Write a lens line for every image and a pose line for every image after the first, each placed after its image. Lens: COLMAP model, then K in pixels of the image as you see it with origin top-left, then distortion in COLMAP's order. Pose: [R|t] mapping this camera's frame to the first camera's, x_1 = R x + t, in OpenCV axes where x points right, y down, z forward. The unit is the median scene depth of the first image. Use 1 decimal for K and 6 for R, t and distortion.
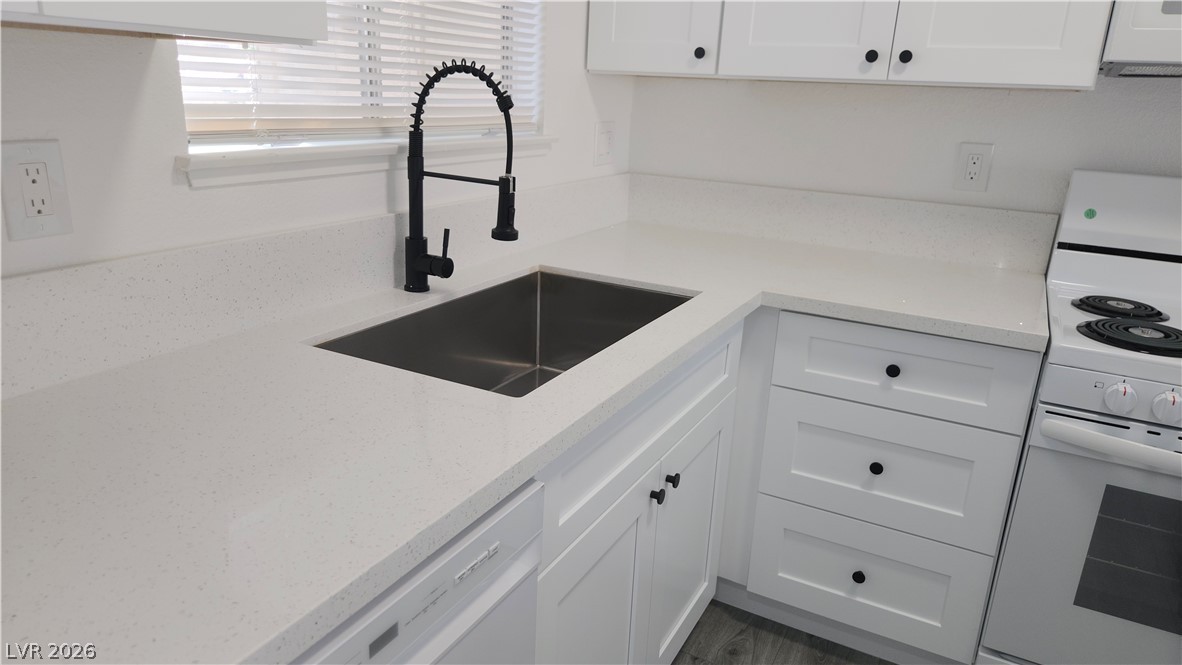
lens RADIAL K [[789.8, 0, 592.4], [0, 789.8, 340.8], [0, 0, 1]] dist [0.059629, -0.045245]
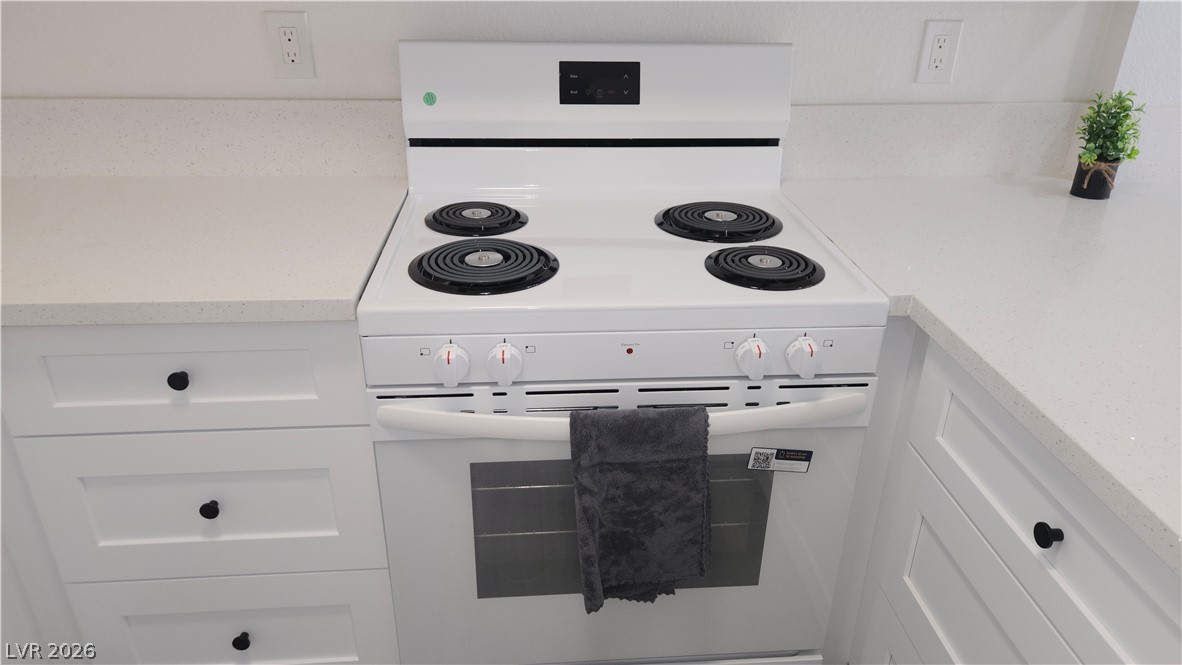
lens RADIAL K [[789.8, 0, 597.3], [0, 789.8, 334.6], [0, 0, 1]] dist [0.059629, -0.045245]
pose [[0.848771, -0.264252, 0.457995, 0.381734], [0.188965, 0.960556, 0.204023, -0.071787], [-0.493843, -0.086624, 0.865226, 0.245114]]
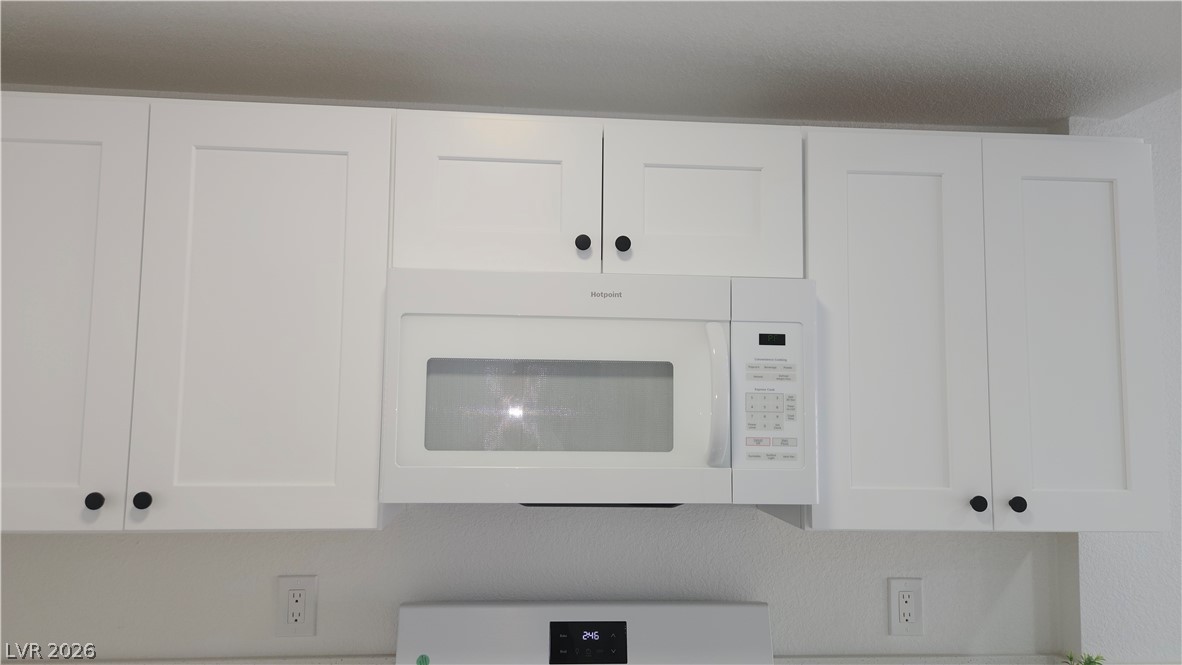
lens RADIAL K [[789.8, 0, 583.4], [0, 789.8, 344.5], [0, 0, 1]] dist [0.059629, -0.045245]
pose [[0.844476, 0.006710, 0.535552, 0.362276], [0.187890, 0.932663, -0.307956, -0.200811], [-0.501556, 0.360686, 0.786351, 0.185546]]
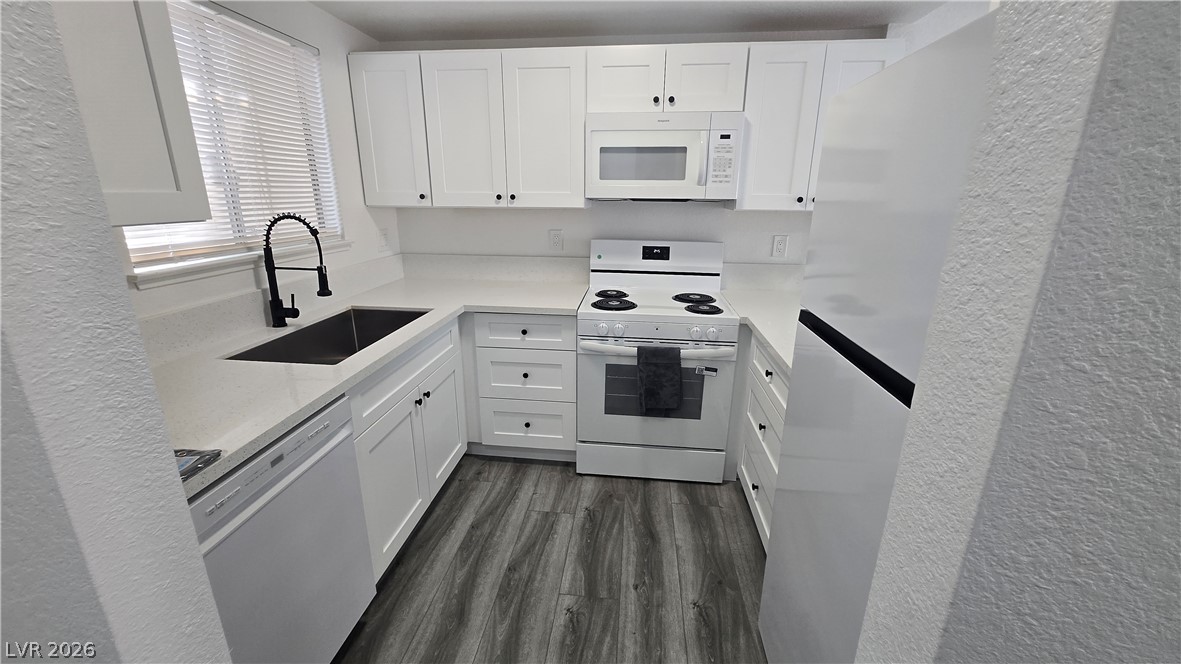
lens RADIAL K [[463.5, 0, 591.8], [0, 463.5, 323.4], [0, 0, 1]] dist [0.002269, 0.000070]
pose [[0.928889, -0.137805, 0.343767, 0.100018], [0.146526, 0.989207, 0.000614, 0.040969], [-0.340141, 0.049801, 0.939055, -0.337886]]
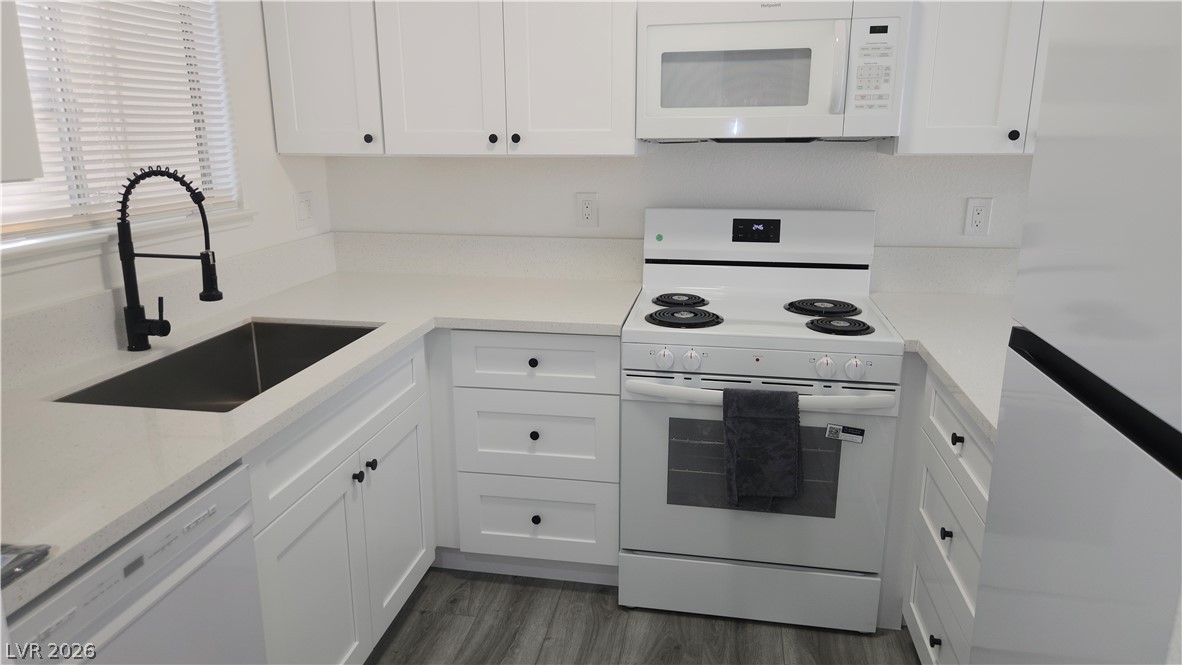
lens RADIAL K [[789.8, 0, 586.7], [0, 789.8, 328.2], [0, 0, 1]] dist [0.059629, -0.045245]
pose [[0.953024, -0.122046, 0.277219, 0.092732], [0.137989, 0.989678, -0.038673, 0.044537], [-0.269638, 0.075110, 0.960028, -0.355192]]
